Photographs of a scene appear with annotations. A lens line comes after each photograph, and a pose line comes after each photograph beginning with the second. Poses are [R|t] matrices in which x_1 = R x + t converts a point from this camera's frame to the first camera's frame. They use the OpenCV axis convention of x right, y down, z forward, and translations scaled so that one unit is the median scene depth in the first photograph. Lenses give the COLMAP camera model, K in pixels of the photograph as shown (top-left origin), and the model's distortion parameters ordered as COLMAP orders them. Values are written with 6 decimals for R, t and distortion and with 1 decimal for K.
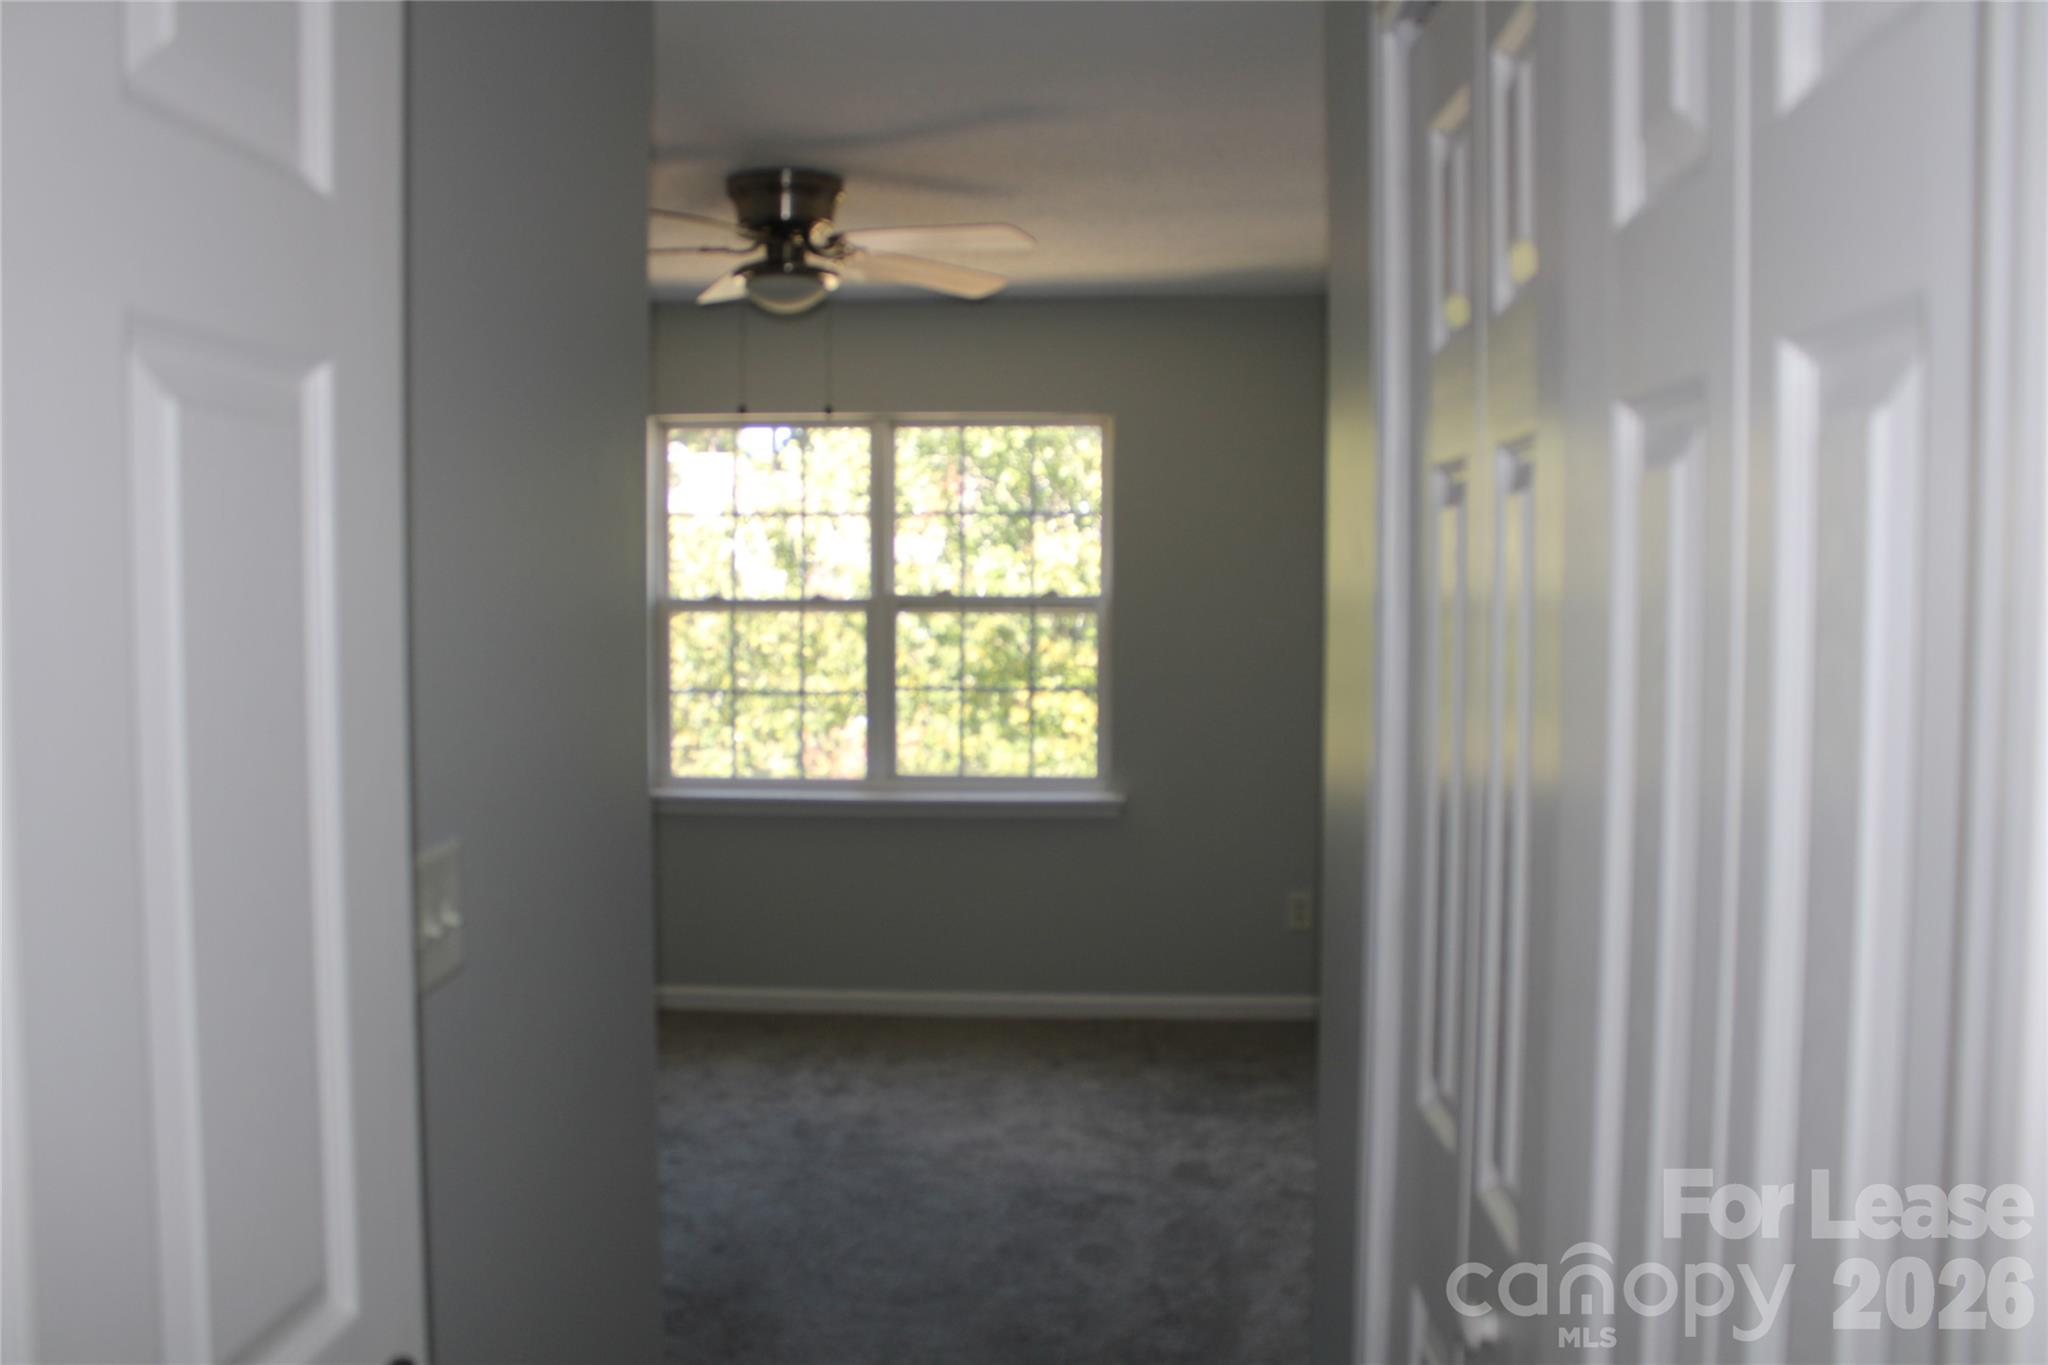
lens RADIAL K [[1746.2, 0, 1028.9], [0, 1746.2, 690.0], [0, 0, 1]] dist [-0.150139, 0.128276]
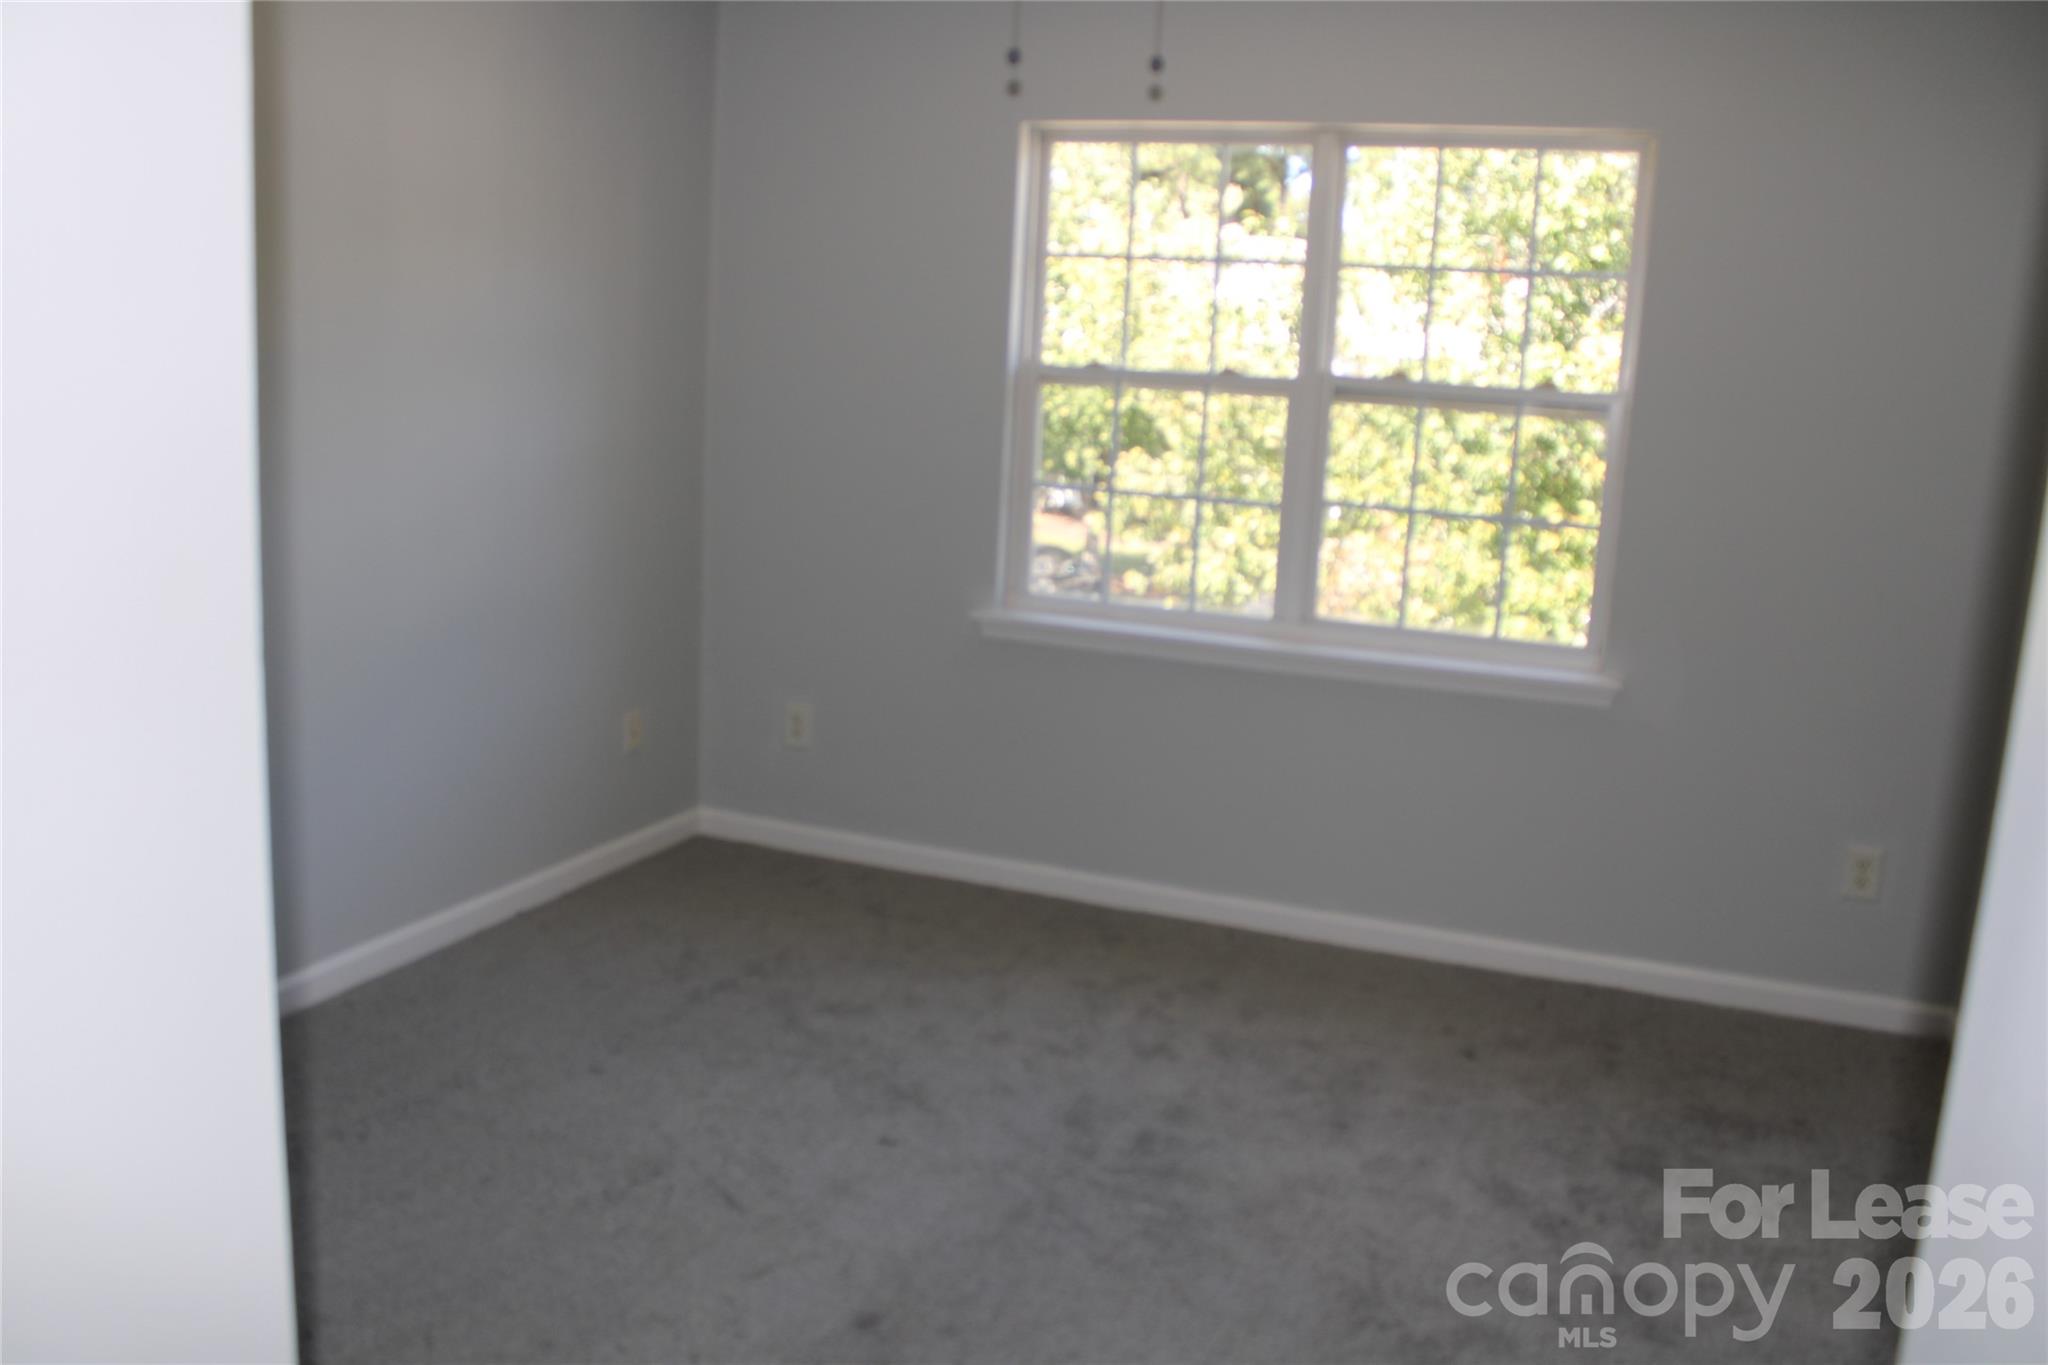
lens RADIAL K [[1746.2, 0, 1028.9], [0, 1746.2, 690.0], [0, 0, 1]] dist [-0.150139, 0.128276]
pose [[0.947497, 0.104283, -0.302282, 0.035886], [-0.068248, 0.989496, 0.127439, -0.007808], [0.312396, -0.100118, 0.944661, 0.250179]]
